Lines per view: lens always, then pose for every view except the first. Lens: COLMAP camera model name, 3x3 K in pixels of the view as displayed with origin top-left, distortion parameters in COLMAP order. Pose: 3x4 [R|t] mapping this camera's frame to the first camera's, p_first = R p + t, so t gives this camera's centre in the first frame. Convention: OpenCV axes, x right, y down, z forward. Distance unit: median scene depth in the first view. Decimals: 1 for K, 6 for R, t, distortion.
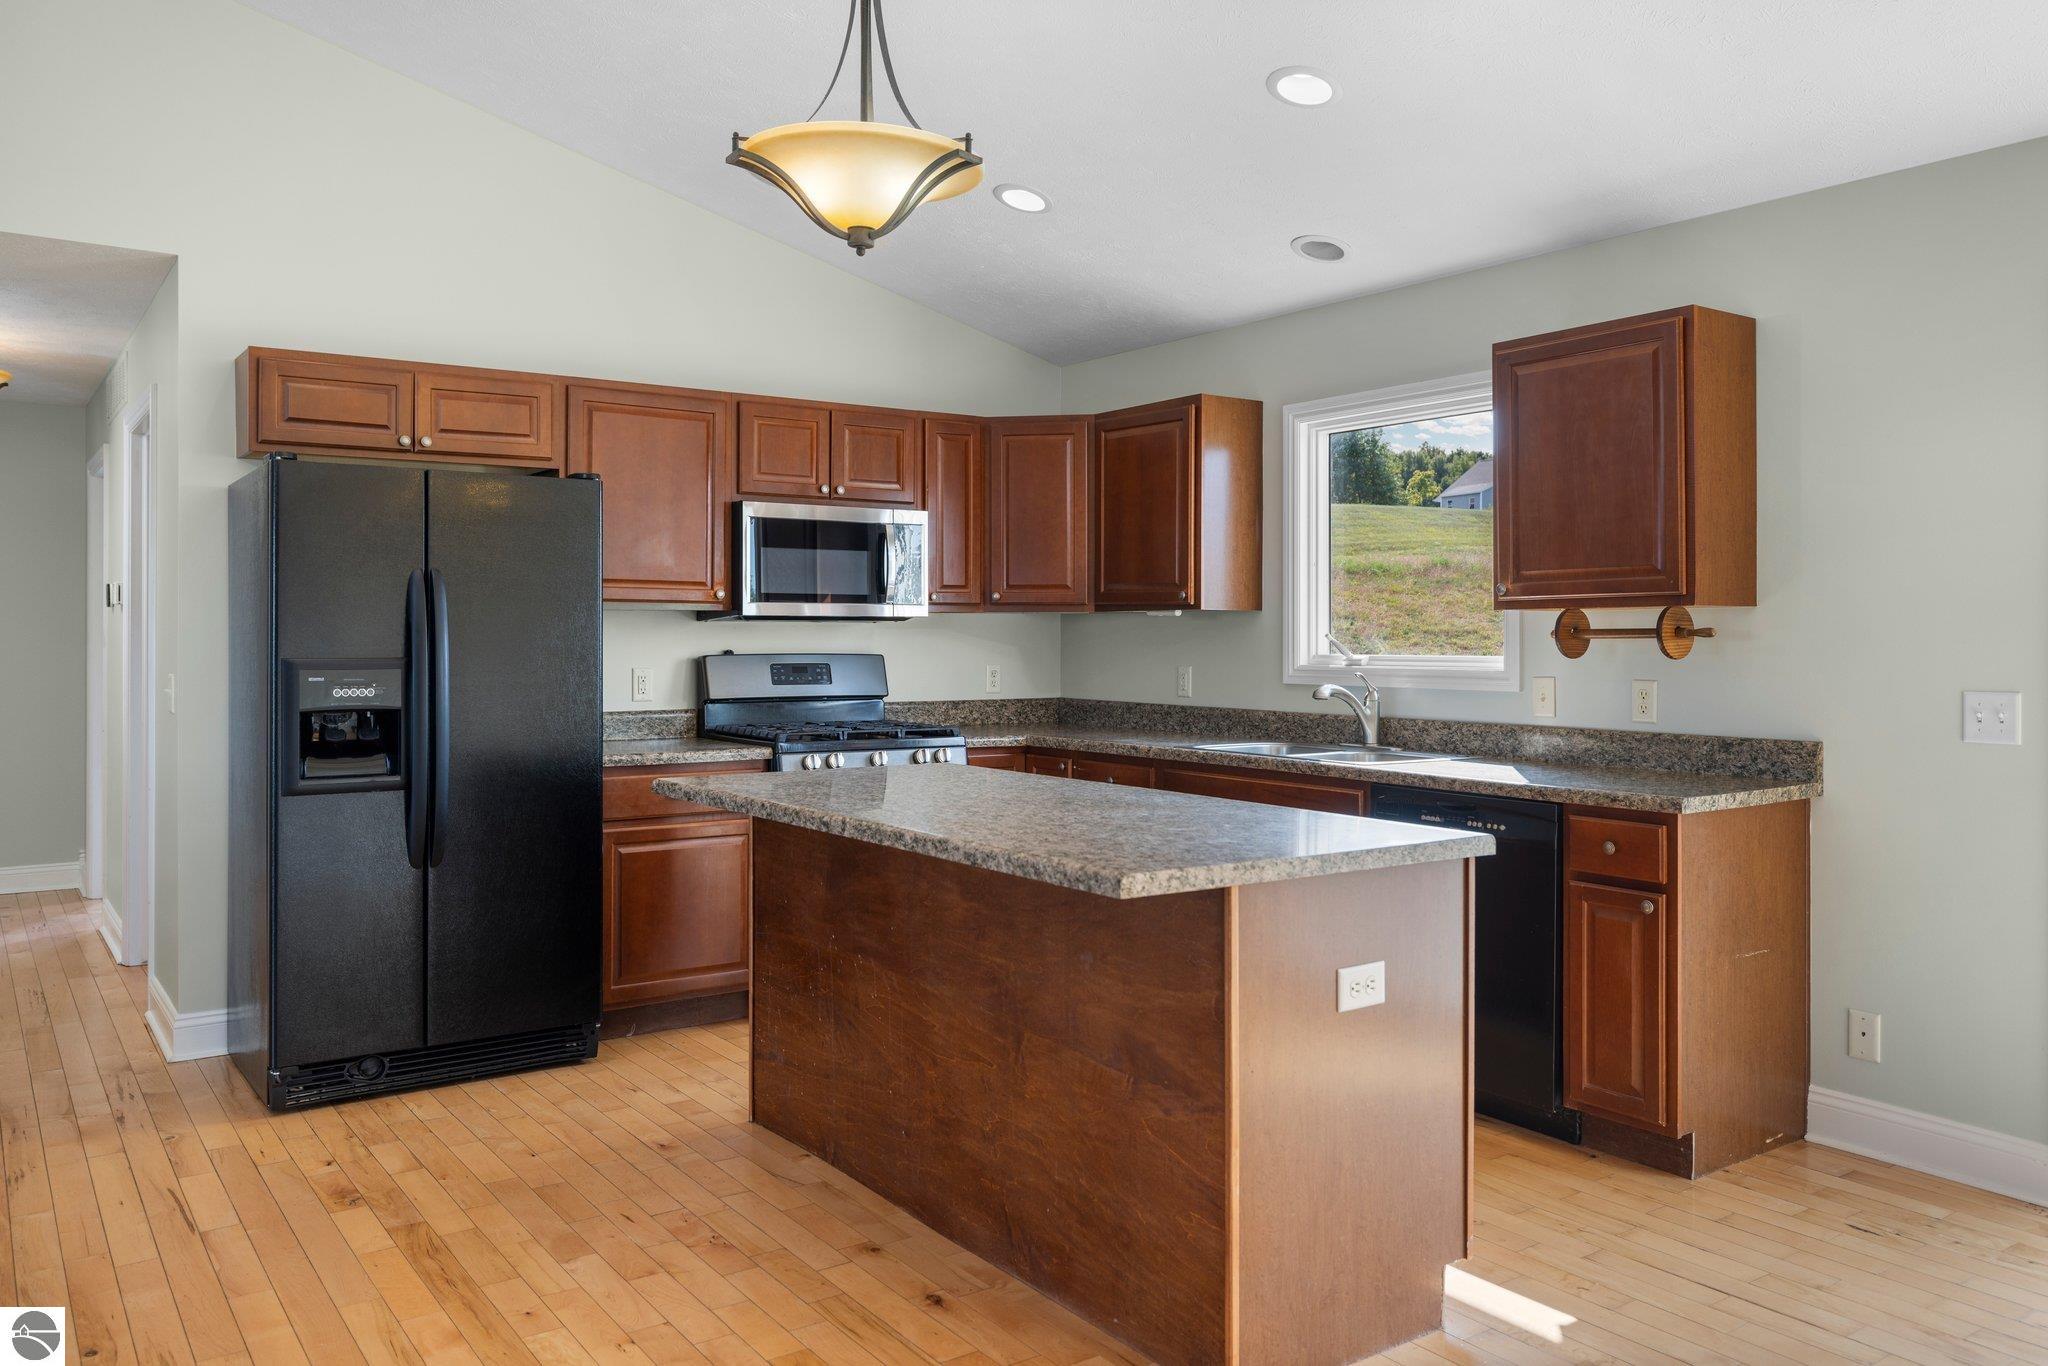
lens RADIAL K [[1502.7, 0, 1016.0], [0, 1502.7, 644.9], [0, 0, 1]] dist [0.003205, 0.002261]
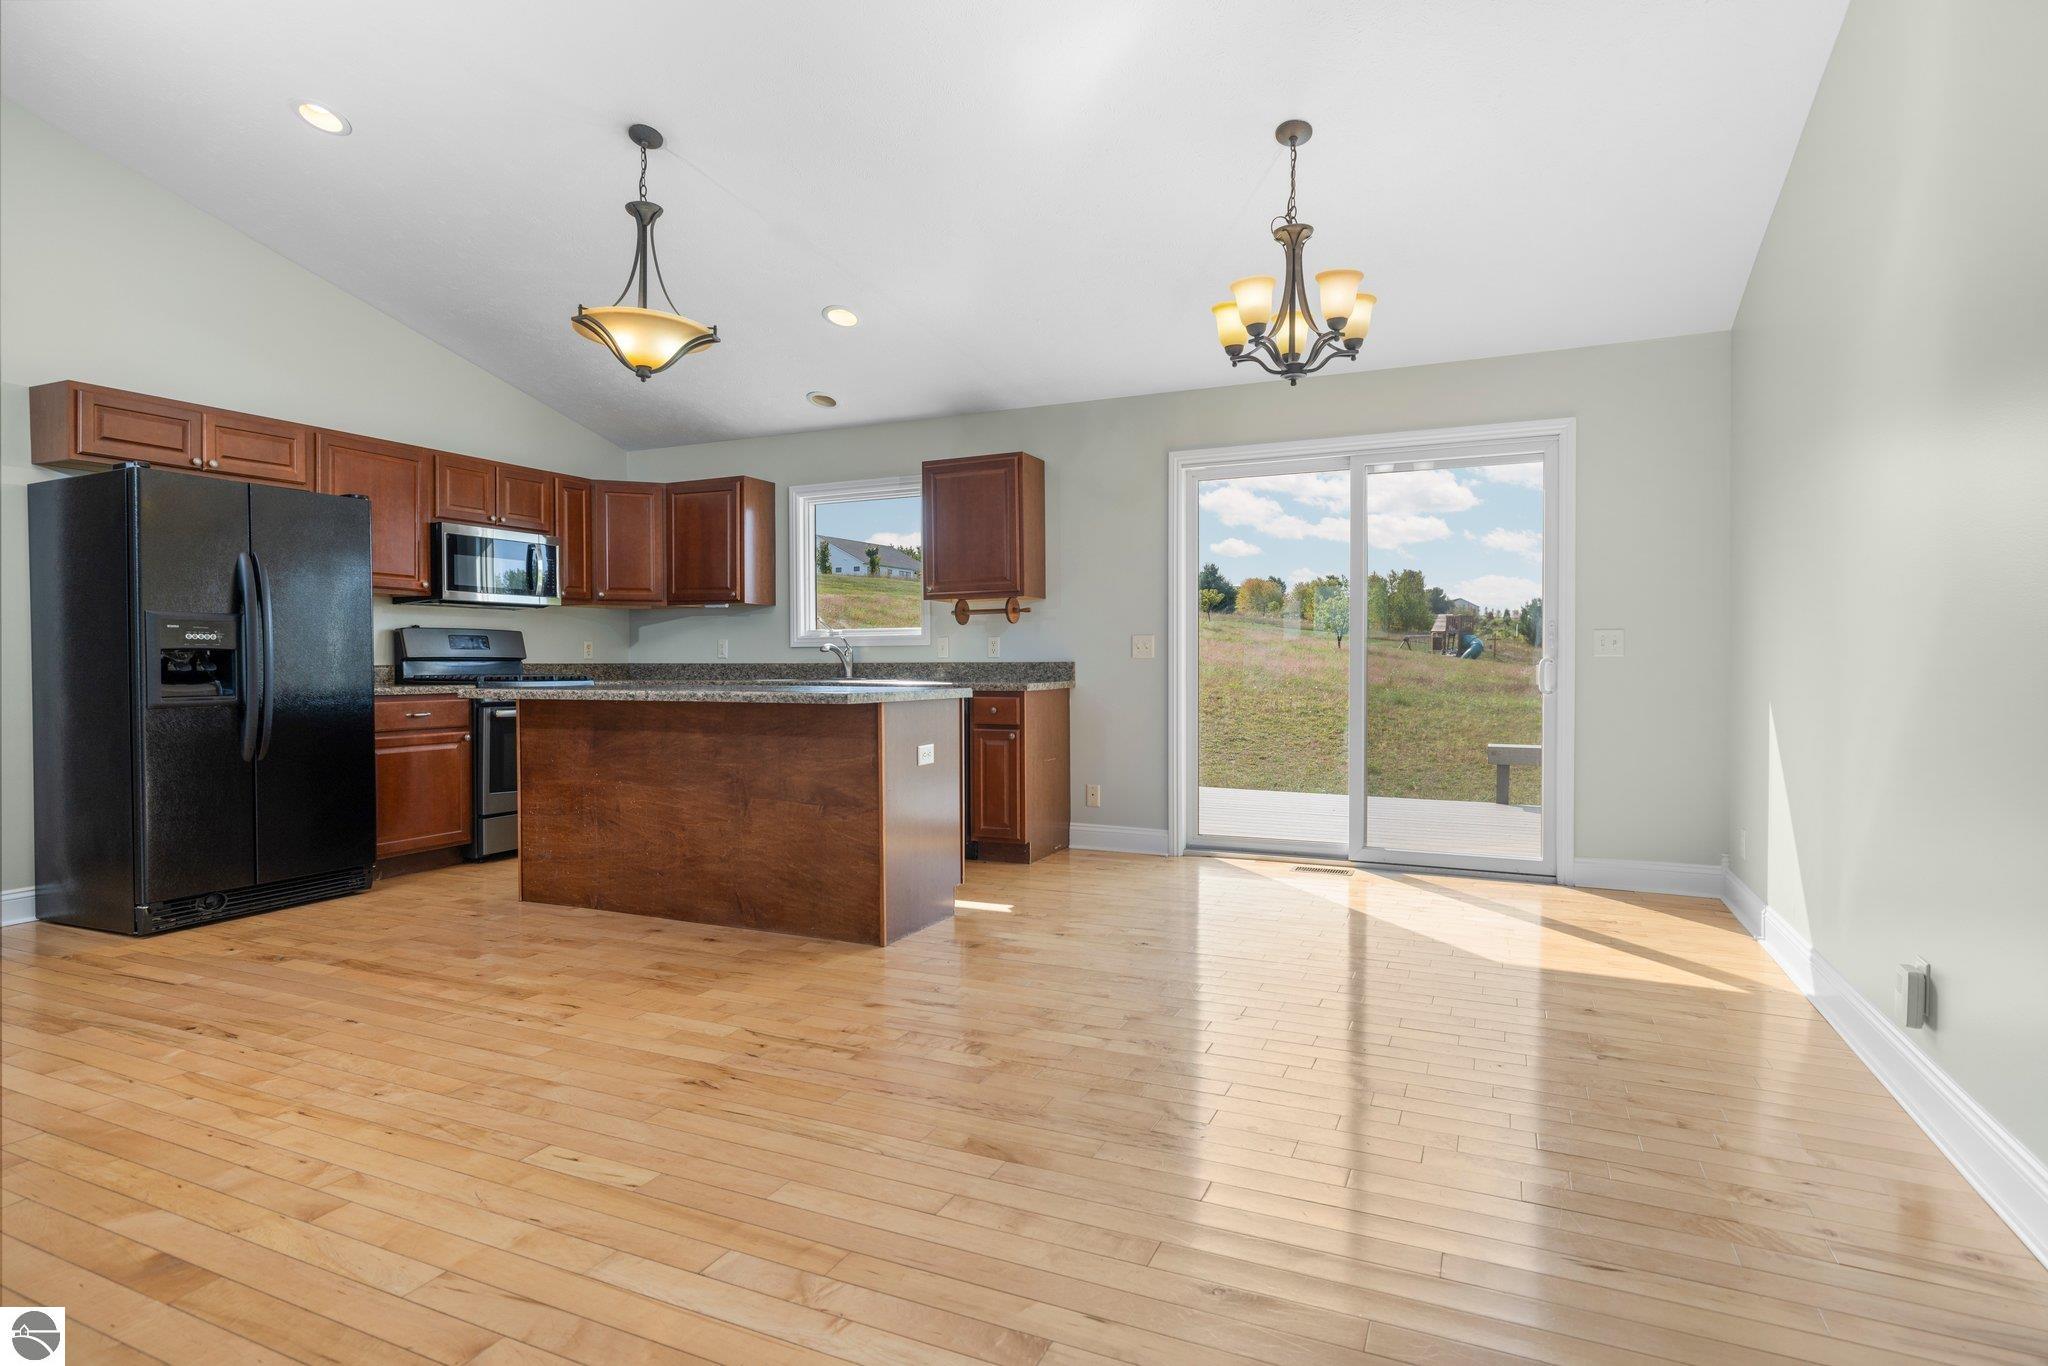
lens RADIAL K [[1059.1, 0, 1024.0], [0, 1059.1, 683.0], [0, 0, 1]] dist [-0.000455, -0.000654]
pose [[0.863395, -0.015587, 0.504288, -0.258911], [0.008929, 0.999838, 0.015616, 0.063160], [-0.504450, -0.008979, 0.863394, -0.241070]]
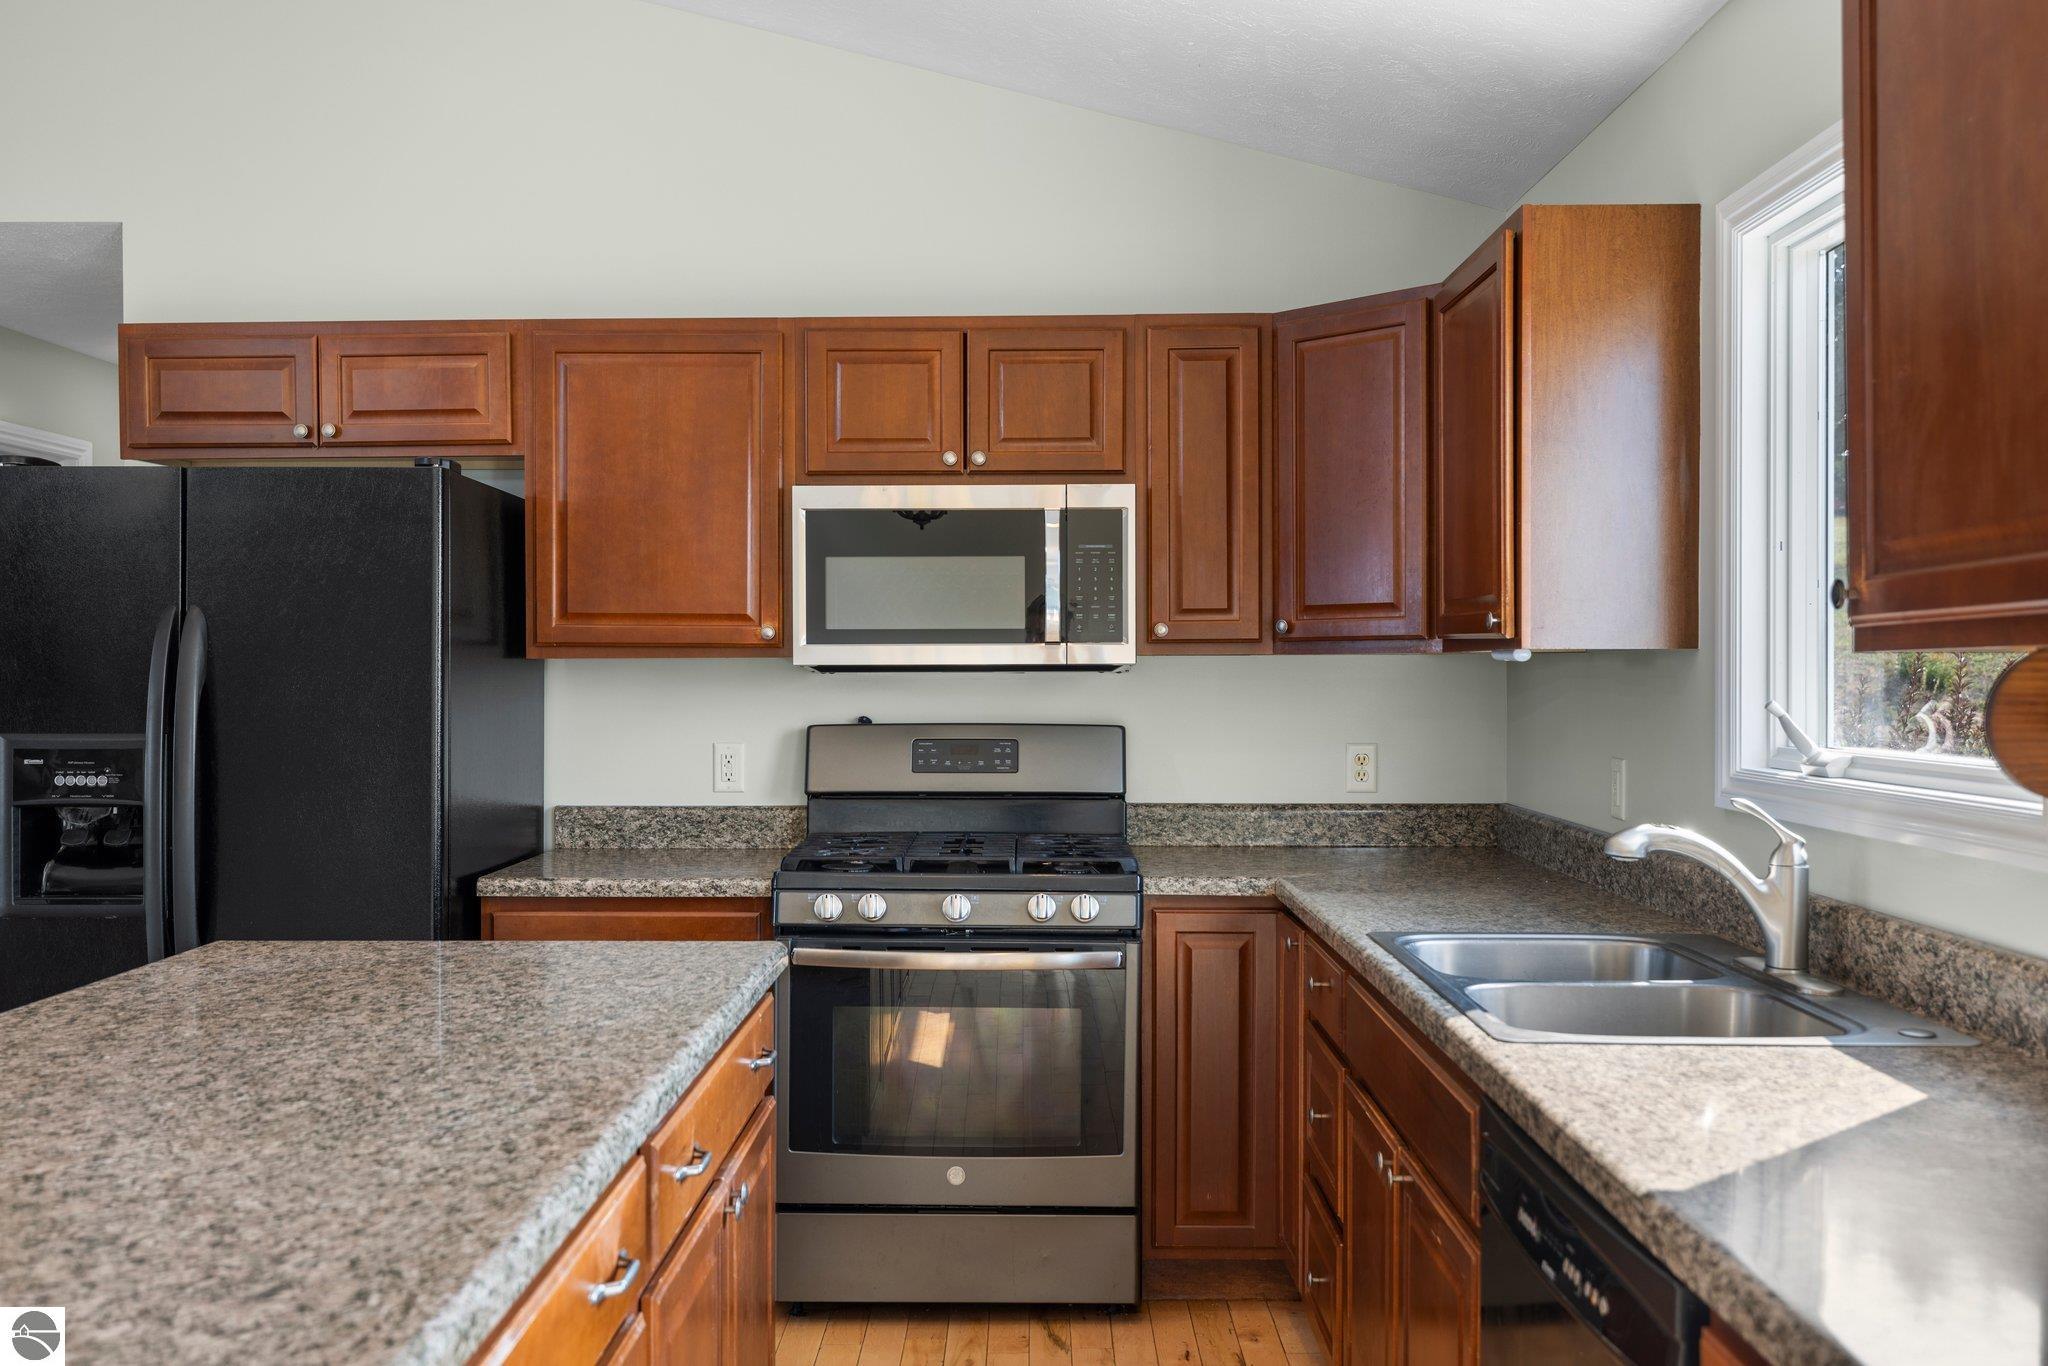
lens RADIAL K [[1757.1, 0, 1024.0], [0, 1757.1, 683.0], [0, 0, 1]] dist [0.002309, 0.000857]
pose [[0.808770, 0.001377, -0.588124, 0.403298], [-0.000559, 0.999999, 0.001574, -0.016102], [0.588125, -0.000944, 0.808769, 0.548760]]
